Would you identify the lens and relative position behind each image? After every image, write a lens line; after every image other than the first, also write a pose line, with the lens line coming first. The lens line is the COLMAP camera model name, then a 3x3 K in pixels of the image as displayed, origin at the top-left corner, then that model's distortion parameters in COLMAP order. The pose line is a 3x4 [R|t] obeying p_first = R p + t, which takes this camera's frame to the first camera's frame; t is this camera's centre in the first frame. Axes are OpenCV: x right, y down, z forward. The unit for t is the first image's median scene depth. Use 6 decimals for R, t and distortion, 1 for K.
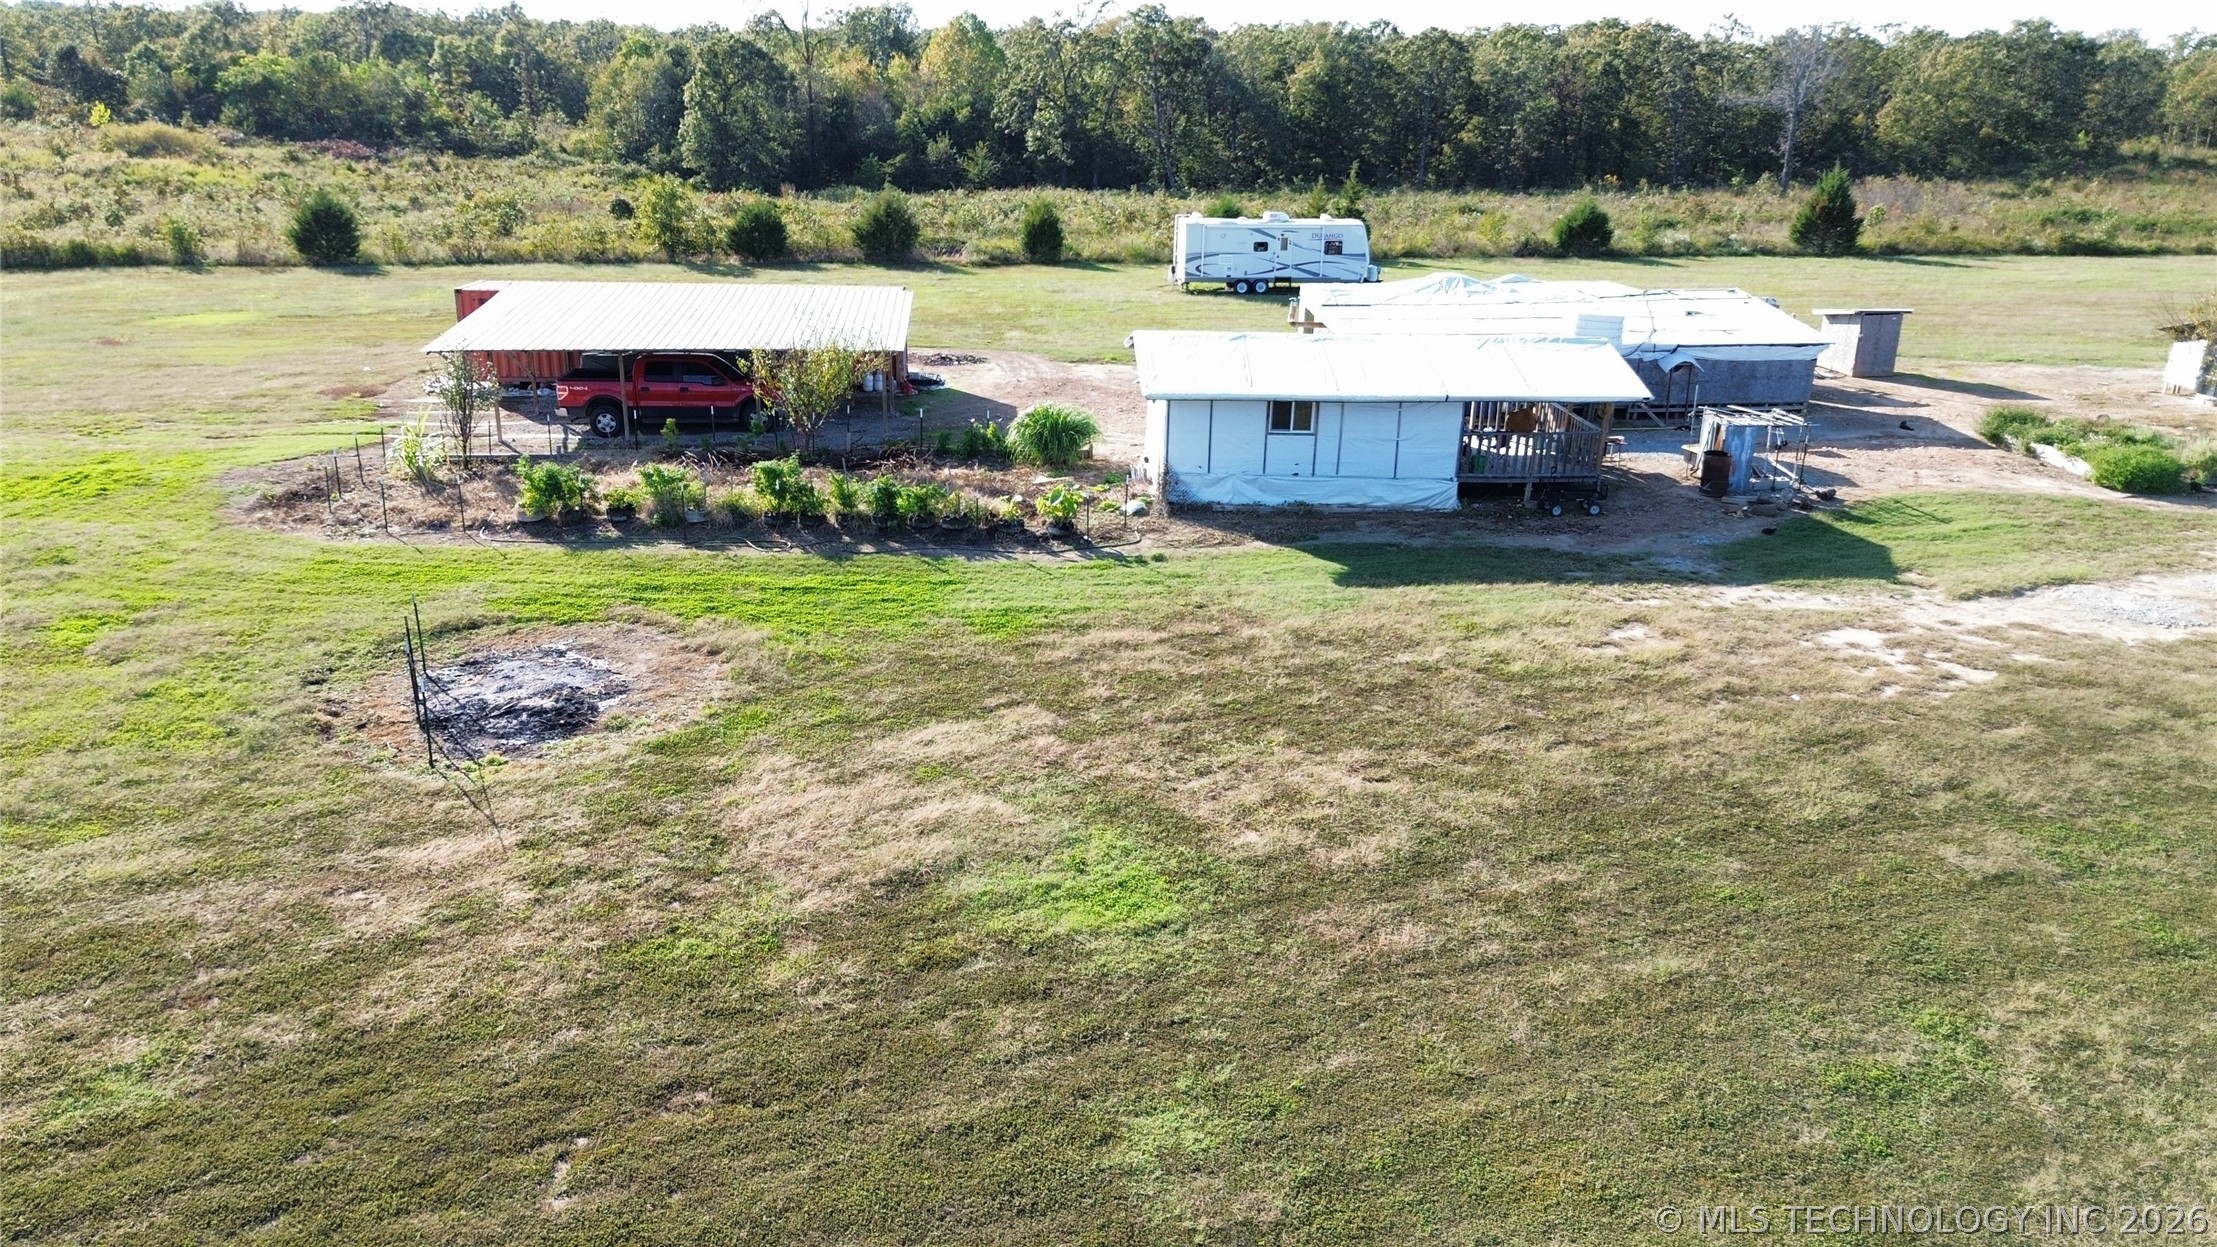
lens RADIAL K [[1574.4, 0, 1108.5], [0, 1574.4, 623.5], [0, 0, 1]] dist [0.065313, -0.065176]
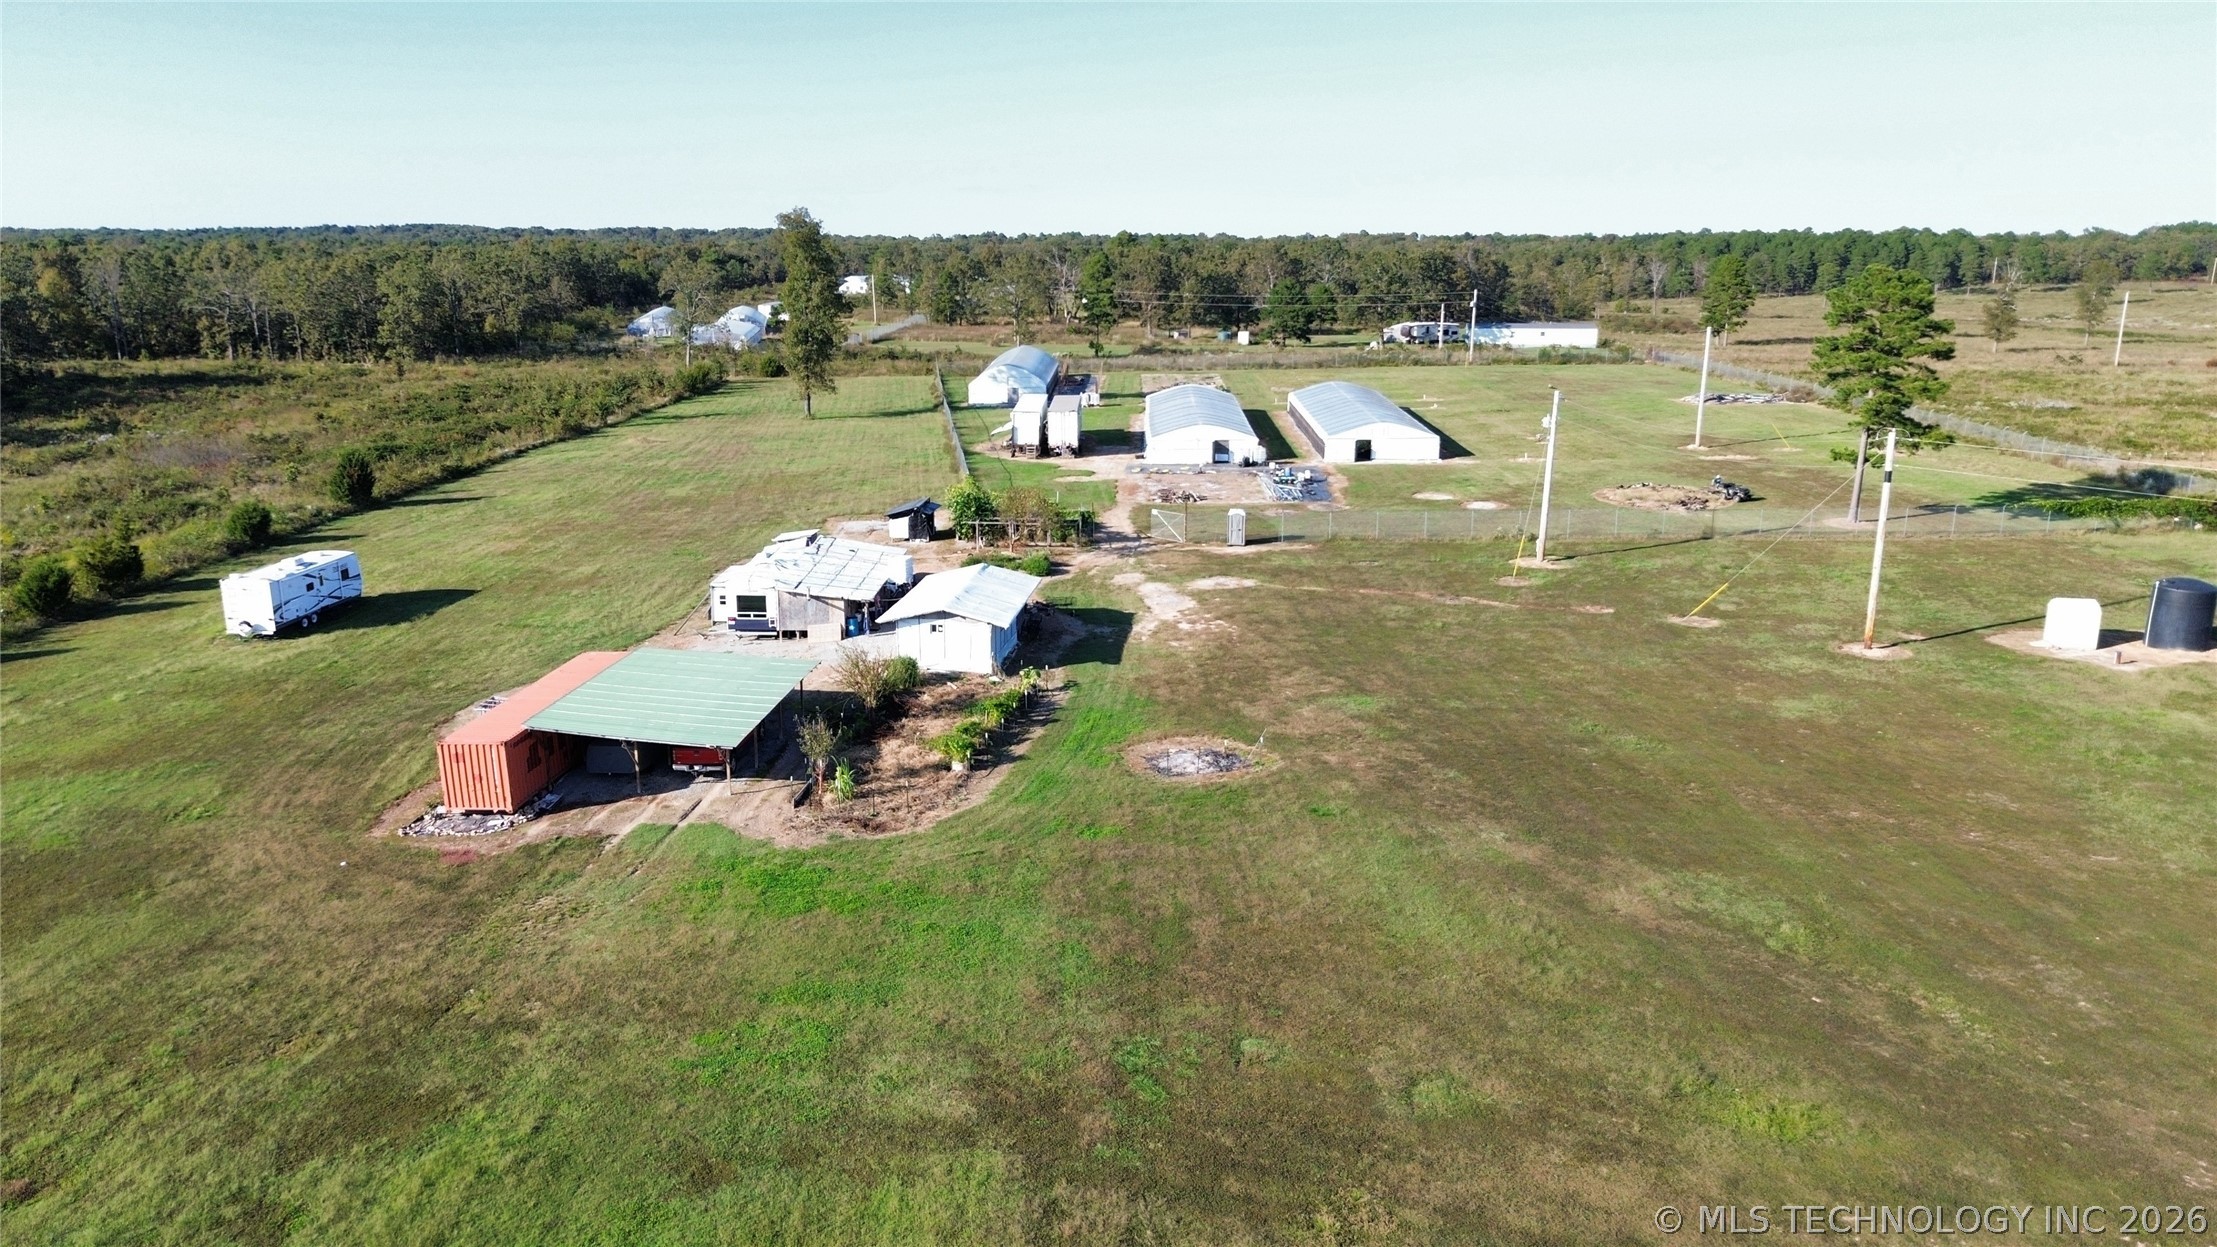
lens RADIAL K [[1565.0, 0, 1114.1], [0, 1565.0, 622.3], [0, 0, 1]] dist [0.087613, -0.101899]
pose [[0.168437, -0.254263, 0.952355, -1.642094], [0.328120, 0.925522, 0.189067, -0.412754], [-0.929498, 0.280640, 0.239321, 0.252631]]
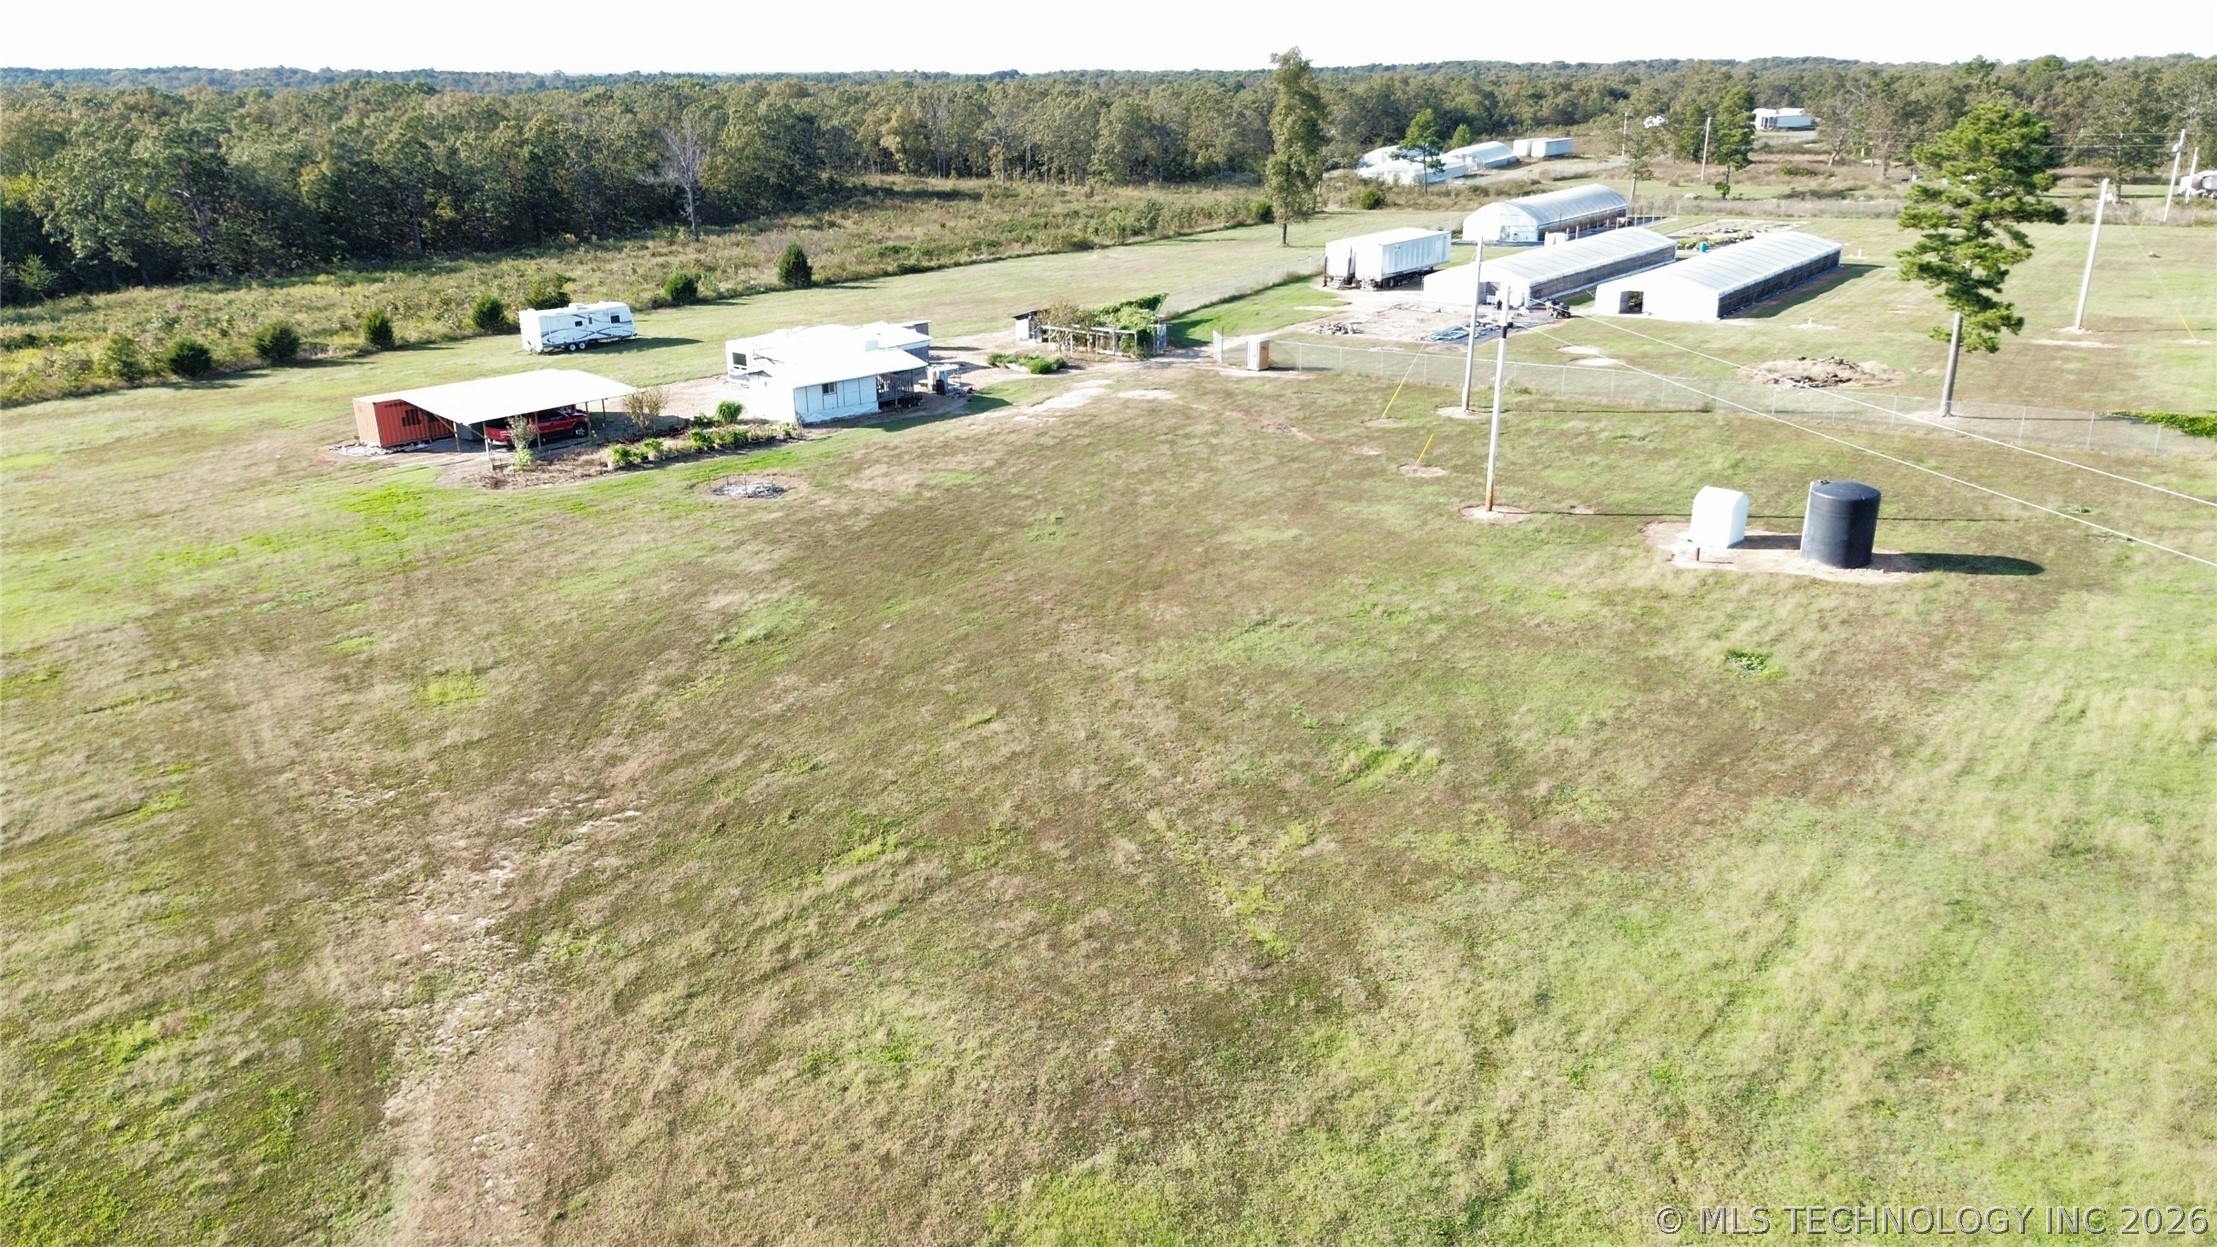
lens RADIAL K [[1565.0, 0, 1114.1], [0, 1565.0, 622.3], [0, 0, 1]] dist [0.087613, -0.101899]
pose [[0.717202, -0.254306, 0.648807, -1.234009], [0.251664, 0.962722, 0.099155, 0.105678], [-0.649836, 0.092167, 0.754466, -1.227782]]
